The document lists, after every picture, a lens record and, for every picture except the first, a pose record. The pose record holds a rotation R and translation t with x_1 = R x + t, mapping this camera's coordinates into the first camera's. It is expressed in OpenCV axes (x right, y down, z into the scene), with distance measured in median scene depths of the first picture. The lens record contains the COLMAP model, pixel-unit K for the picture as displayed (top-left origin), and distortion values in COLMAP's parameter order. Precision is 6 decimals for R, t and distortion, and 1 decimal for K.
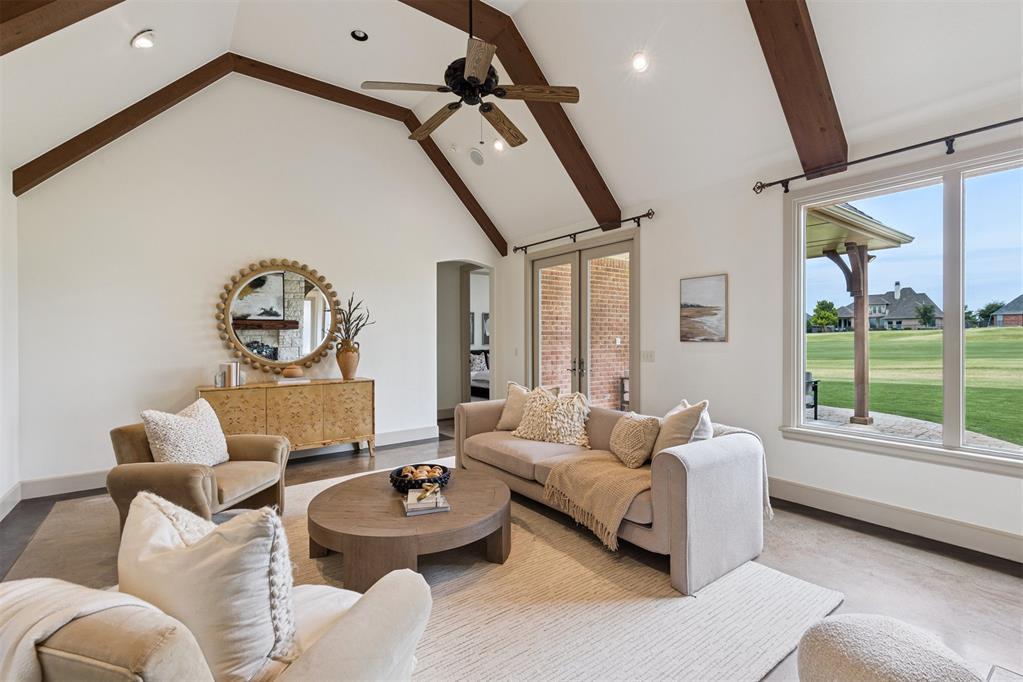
lens RADIAL K [[462.3, 0, 506.9], [0, 462.3, 340.5], [0, 0, 1]] dist [0.006847, -0.002242]
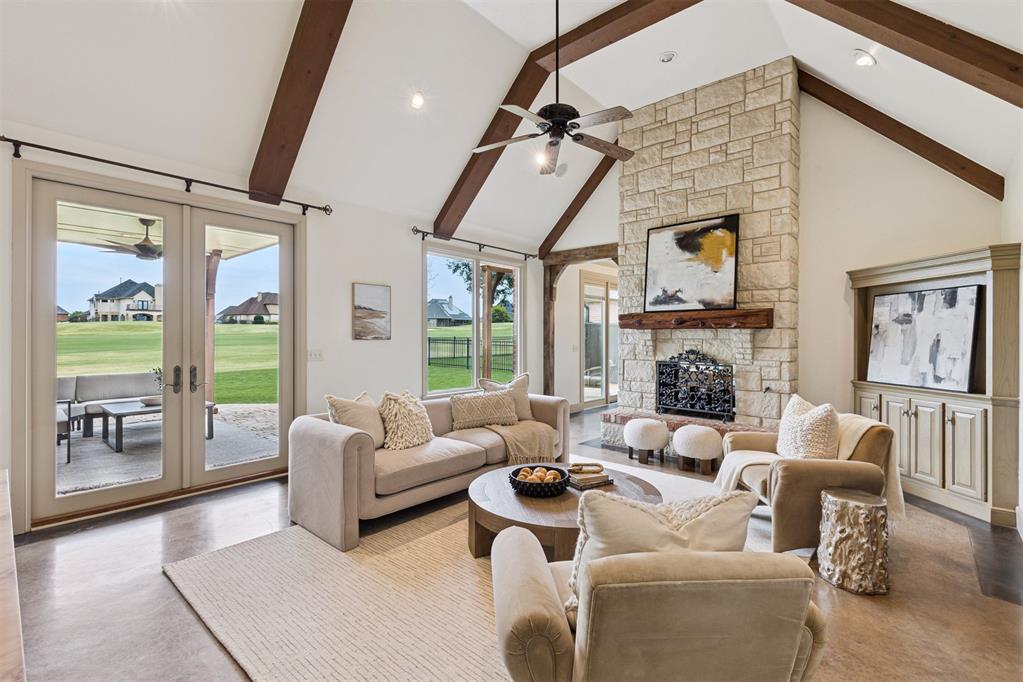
lens RADIAL K [[462.3, 0, 510.6], [0, 462.3, 337.3], [0, 0, 1]] dist [0.006847, -0.002242]
pose [[-0.216396, -0.000150, 0.976306, -0.760222], [0.000421, 1.000000, 0.000247, -0.003228], [-0.976305, 0.000465, -0.216396, 0.863230]]
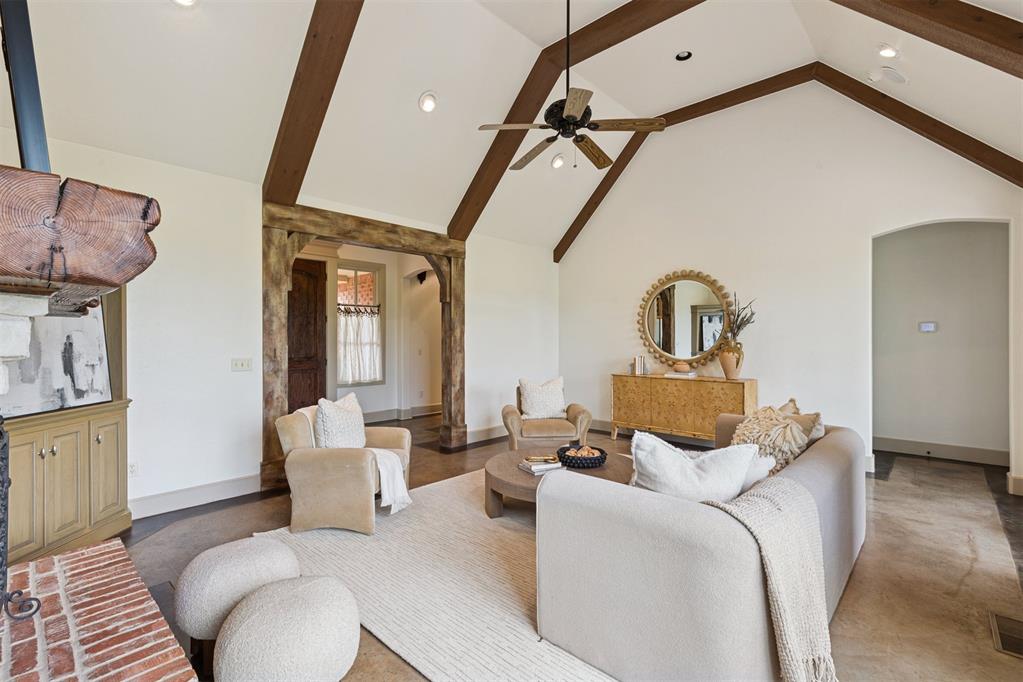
lens RADIAL K [[462.3, 0, 512.8], [0, 462.3, 331.4], [0, 0, 1]] dist [0.006847, -0.002242]
pose [[0.184854, -0.010966, -0.982705, 0.653218], [-0.001727, 0.999933, -0.011483, -0.008709], [0.982765, 0.003820, 0.184822, 0.409235]]
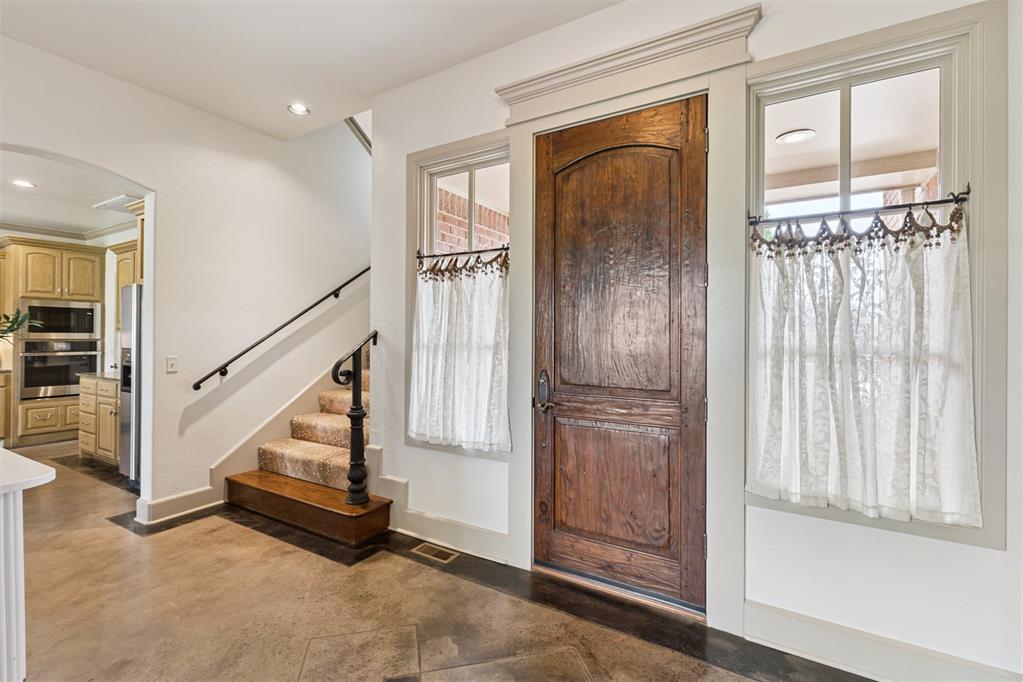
lens RADIAL K [[462.3, 0, 515.9], [0, 462.3, 335.0], [0, 0, 1]] dist [0.006847, -0.002242]
pose [[-0.923928, -0.001526, -0.382563, -0.596178], [-0.003350, 0.999986, 0.004100, -0.004829], [0.382552, 0.005070, -0.923920, 0.457229]]
